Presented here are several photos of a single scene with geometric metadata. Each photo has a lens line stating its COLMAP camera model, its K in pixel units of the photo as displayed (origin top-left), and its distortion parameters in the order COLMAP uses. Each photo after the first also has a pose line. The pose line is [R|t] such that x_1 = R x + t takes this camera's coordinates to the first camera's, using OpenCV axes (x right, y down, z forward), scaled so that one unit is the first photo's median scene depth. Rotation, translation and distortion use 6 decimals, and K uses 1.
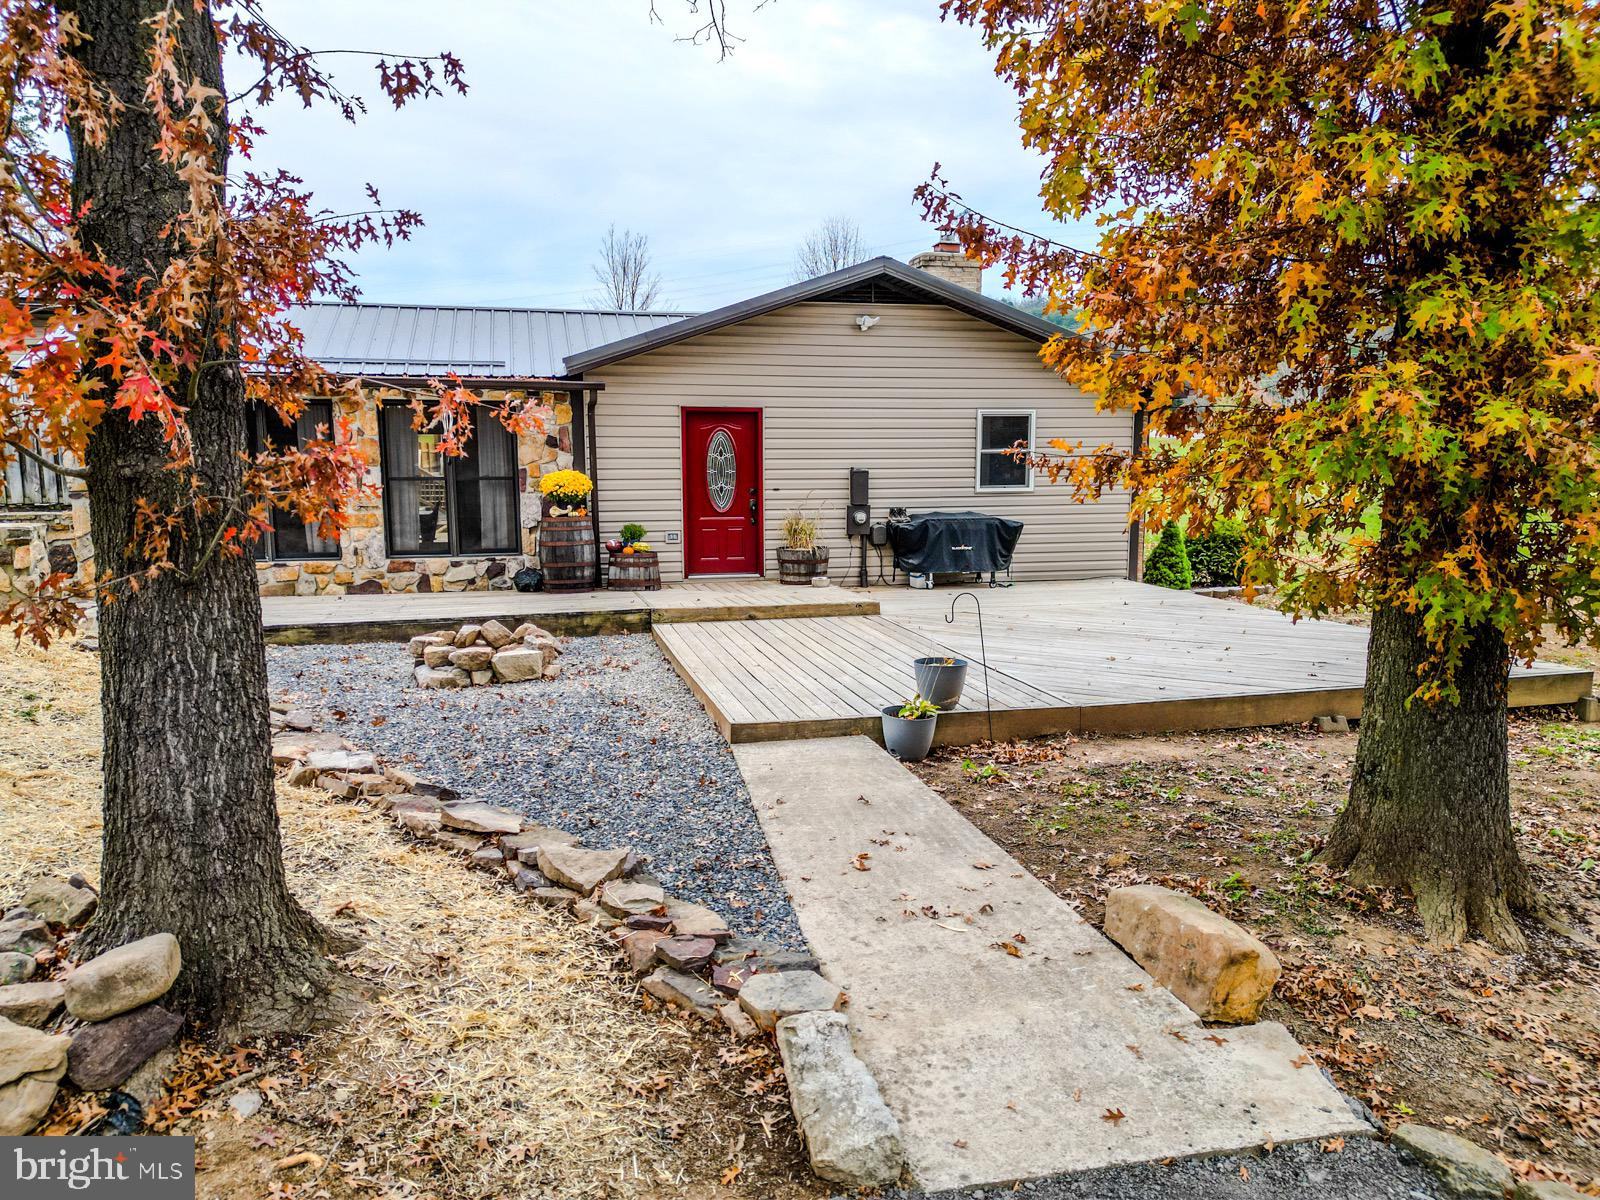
lens RADIAL K [[1114.9, 0, 800.0], [0, 1114.9, 603.5], [0, 0, 1]] dist [0.089741, -0.089831]
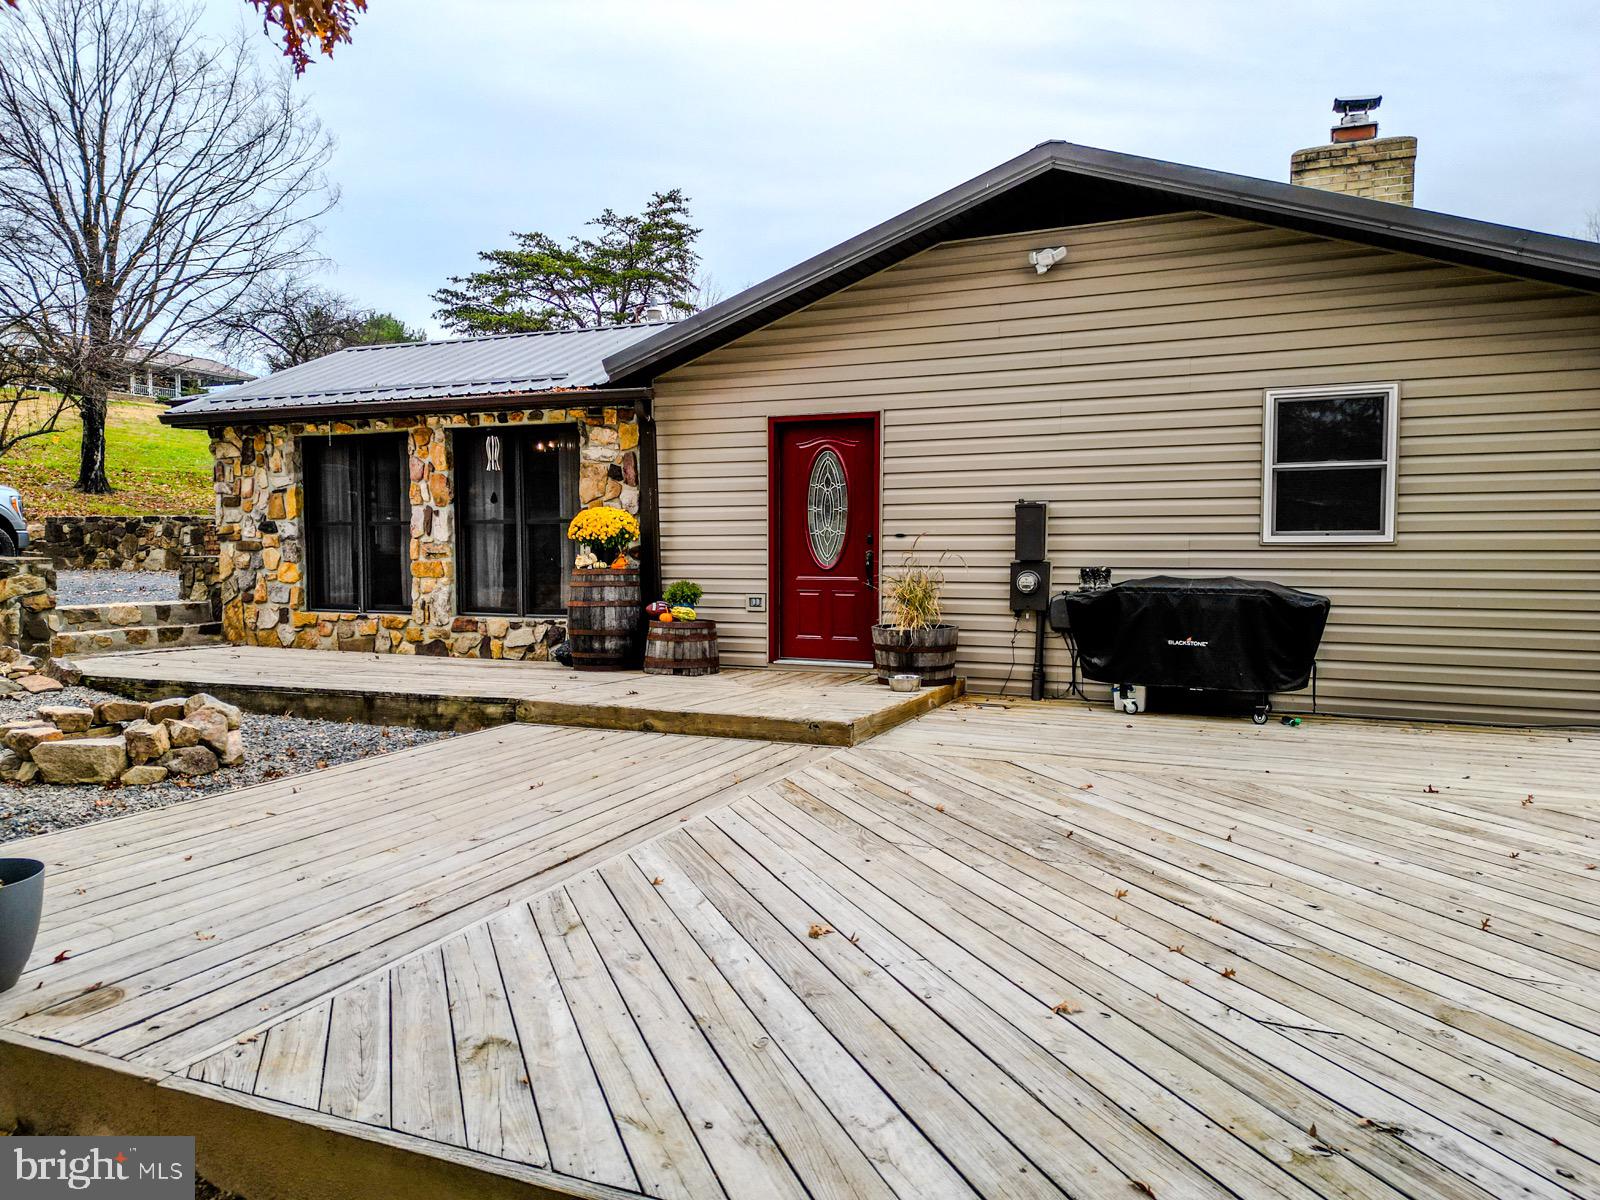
lens RADIAL K [[1114.9, 0, 800.0], [0, 1114.9, 603.5], [0, 0, 1]] dist [0.089741, -0.089831]
pose [[0.787233, 0.034823, -0.615671, 0.343488], [-0.081054, 0.995585, -0.047329, -0.028520], [0.611305, 0.087162, 0.786580, 0.473086]]
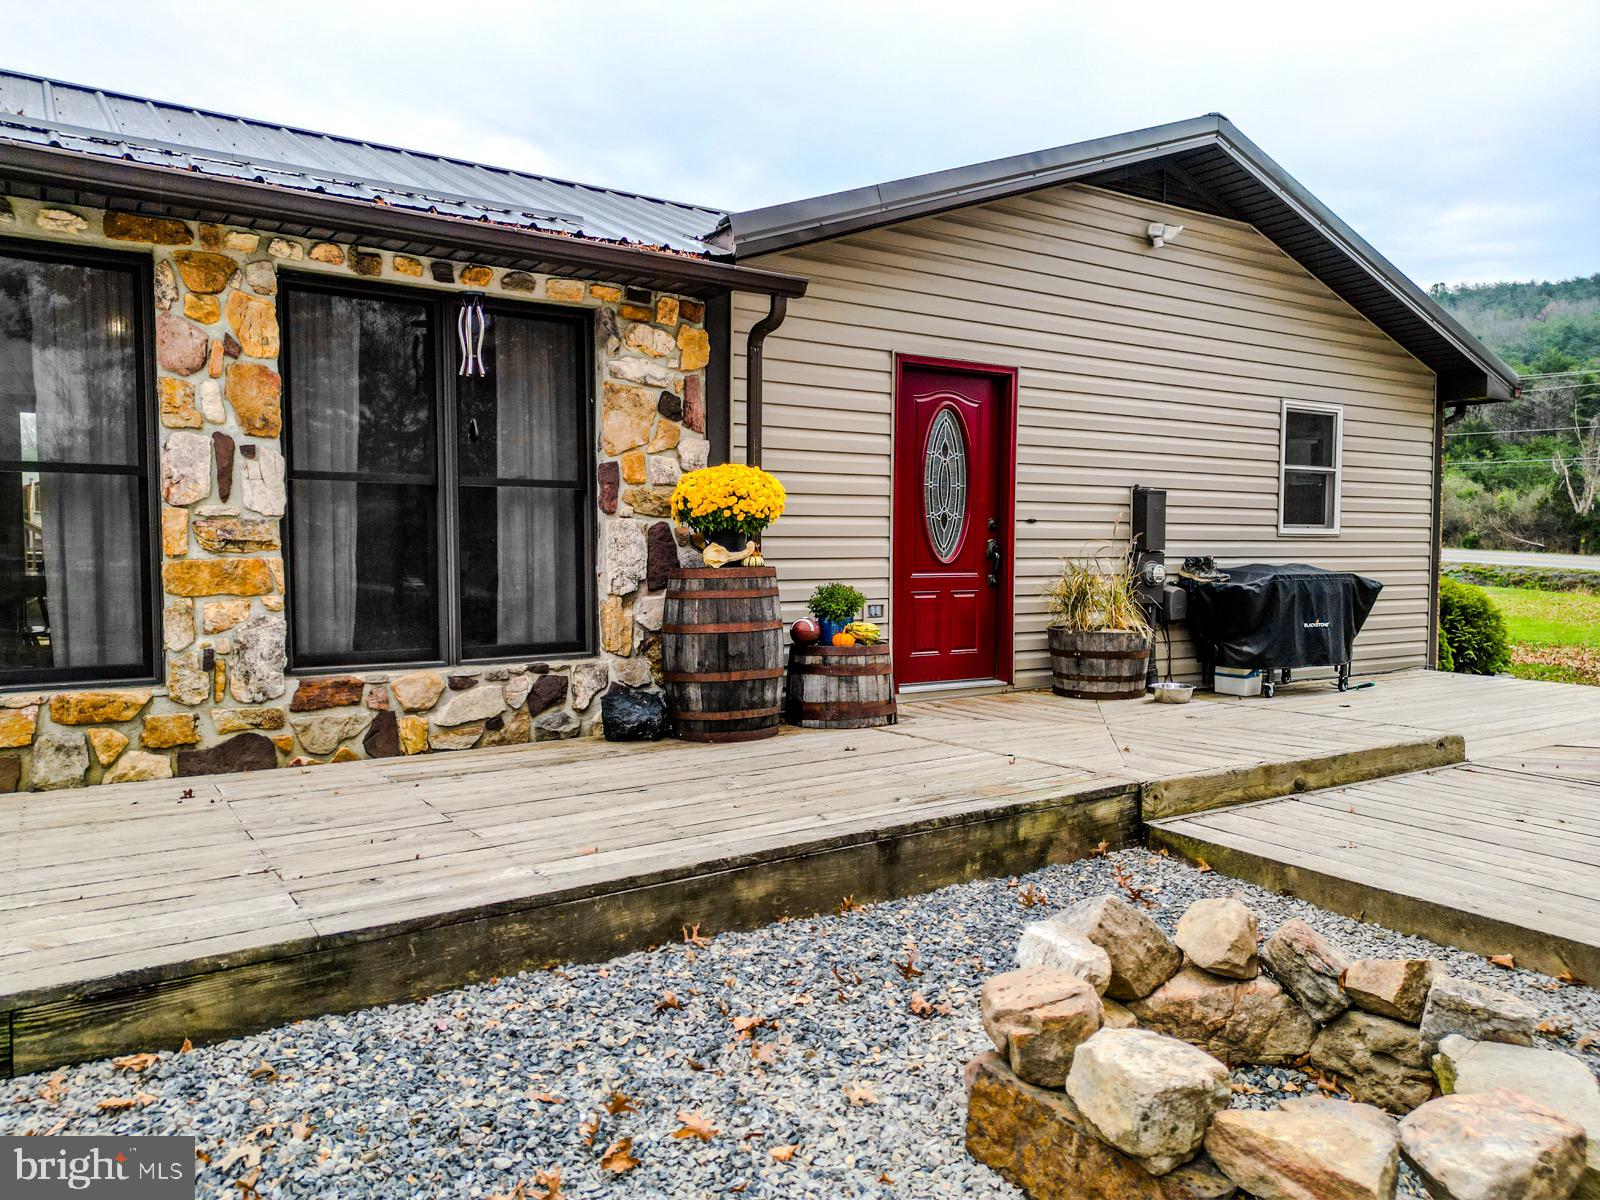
lens RADIAL K [[1118.7, 0, 806.2], [0, 1118.7, 603.9], [0, 0, 1]] dist [0.074776, -0.065336]
pose [[0.944679, -0.012004, 0.327776, -0.312162], [0.037908, 0.996629, -0.072753, -0.028207], [-0.325798, 0.081153, 0.941950, 0.545918]]
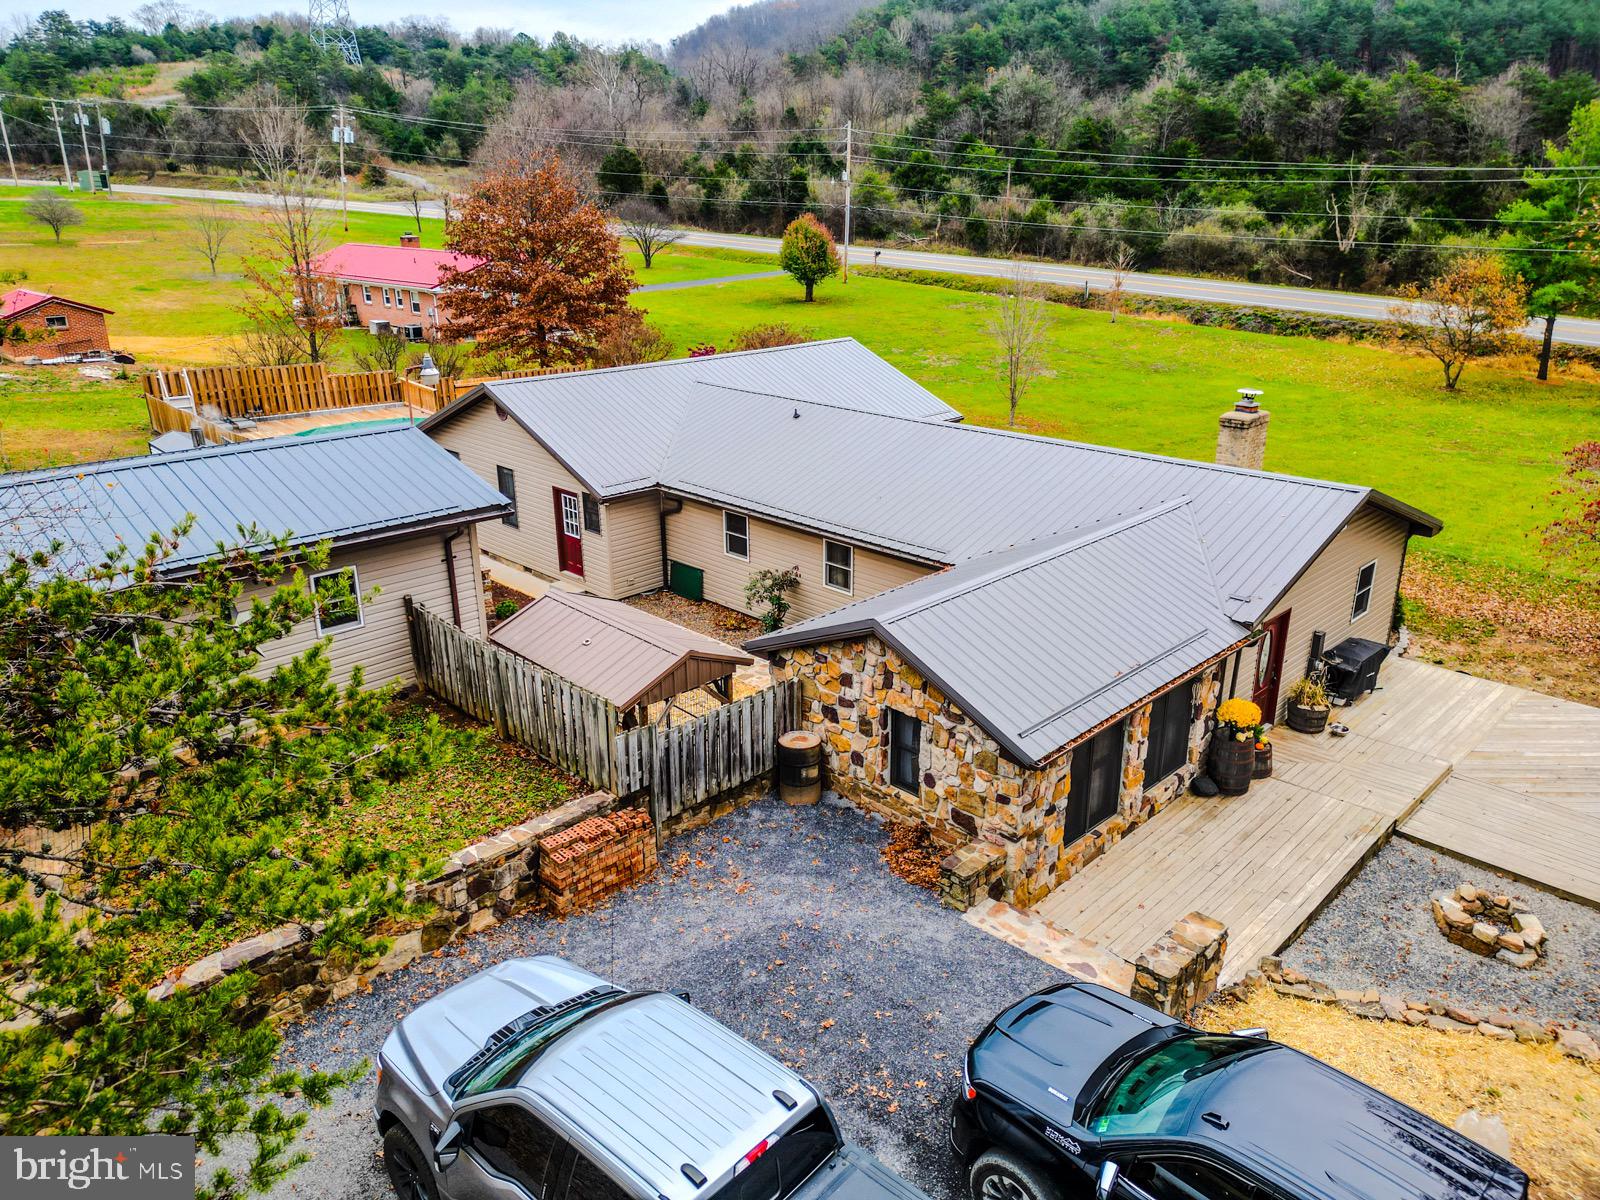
lens RADIAL K [[1118.7, 0, 806.2], [0, 1118.7, 603.9], [0, 0, 1]] dist [0.074776, -0.065336]
pose [[0.858660, -0.177204, 0.480938, -1.180726], [0.070987, 0.970405, 0.230813, -0.537096], [-0.507605, -0.164050, 0.845828, 0.169945]]
